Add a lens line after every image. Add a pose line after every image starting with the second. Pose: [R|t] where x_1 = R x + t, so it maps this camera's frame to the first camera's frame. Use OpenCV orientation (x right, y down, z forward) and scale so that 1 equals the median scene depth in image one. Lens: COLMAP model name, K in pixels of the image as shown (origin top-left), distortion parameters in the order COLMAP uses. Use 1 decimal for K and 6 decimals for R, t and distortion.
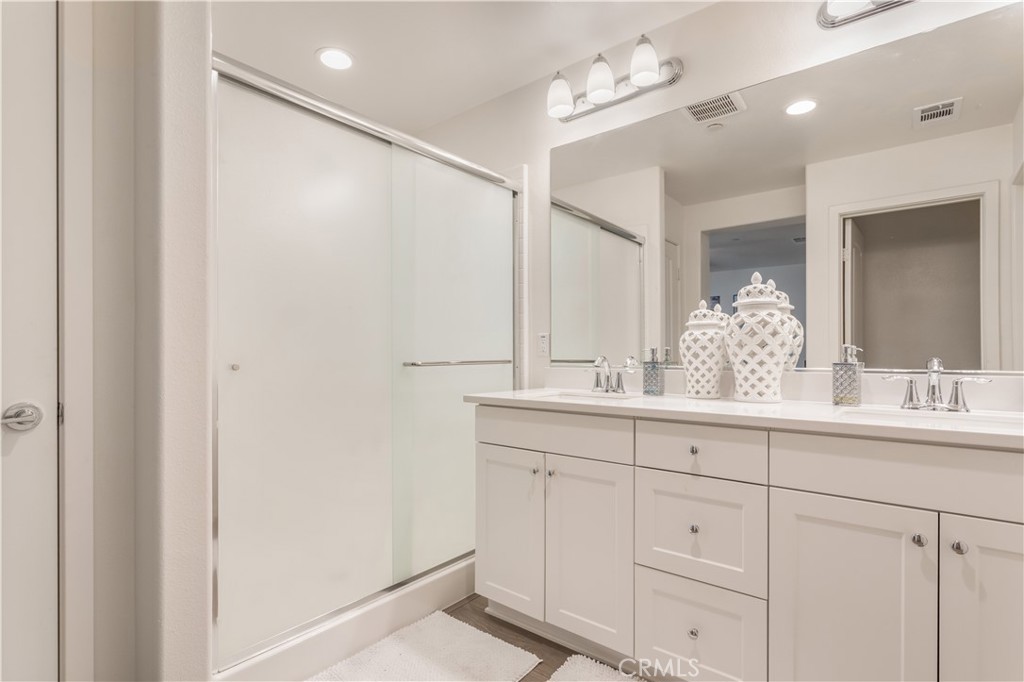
lens RADIAL K [[494.1, 0, 514.8], [0, 494.1, 356.7], [0, 0, 1]] dist [0.015814, 0.000411]
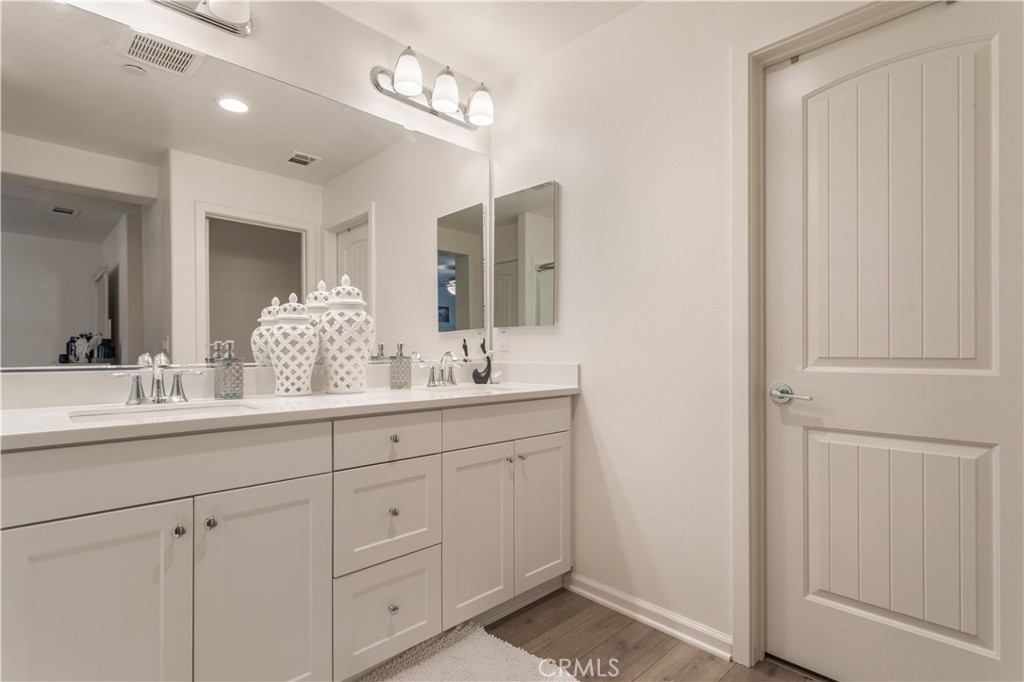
lens RADIAL K [[510.6, 0, 512.0], [0, 510.6, 341.0], [0, 0, 1]] dist [0.001749, 0.000274]
pose [[0.123539, 0.019763, 0.992143, -0.553531], [0.003149, 0.999789, -0.020308, -0.000115], [-0.992335, 0.005633, 0.123451, 0.467273]]
